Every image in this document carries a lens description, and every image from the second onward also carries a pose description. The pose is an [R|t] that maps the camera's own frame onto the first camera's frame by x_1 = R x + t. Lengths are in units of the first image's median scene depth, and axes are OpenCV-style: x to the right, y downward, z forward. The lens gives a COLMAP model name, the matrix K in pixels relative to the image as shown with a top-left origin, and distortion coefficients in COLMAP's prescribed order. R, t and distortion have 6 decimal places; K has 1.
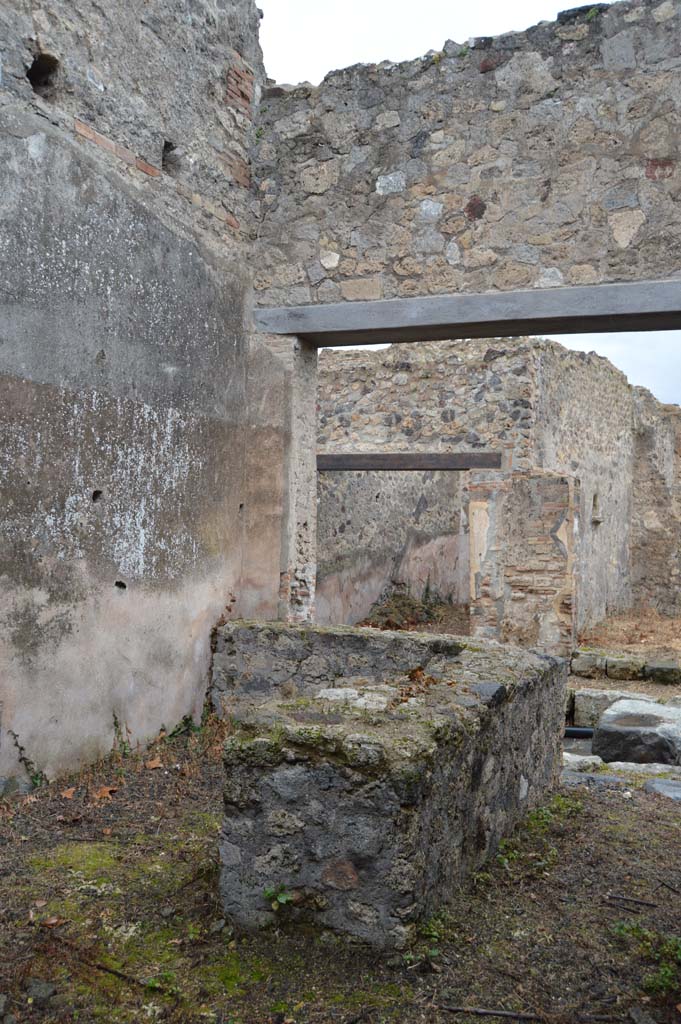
lens RADIAL K [[802.5, 0, 341.1], [0, 802.5, 515.6], [0, 0, 1]] dist [-0.091440, 0.034454]
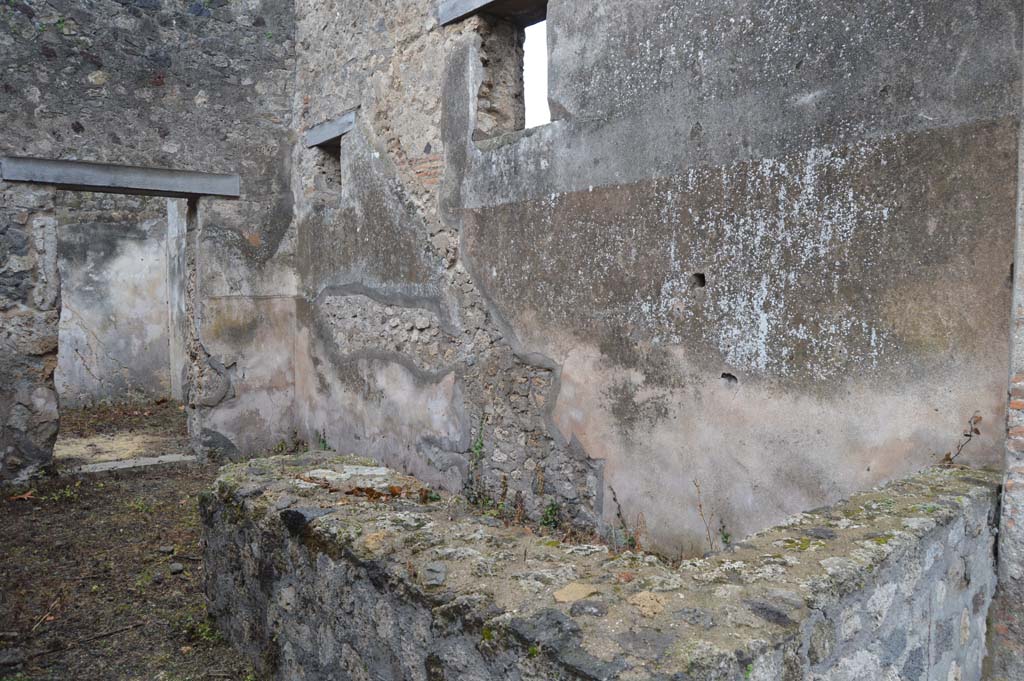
lens RADIAL K [[802.5, 0, 512.5], [0, 802.5, 336.4], [0, 0, 1]] dist [-0.091440, 0.034454]
pose [[-0.397795, 0.003364, -0.917468, 0.623683], [0.013314, 0.999909, -0.002107, 0.040568], [0.917378, -0.013053, -0.397804, 1.133670]]
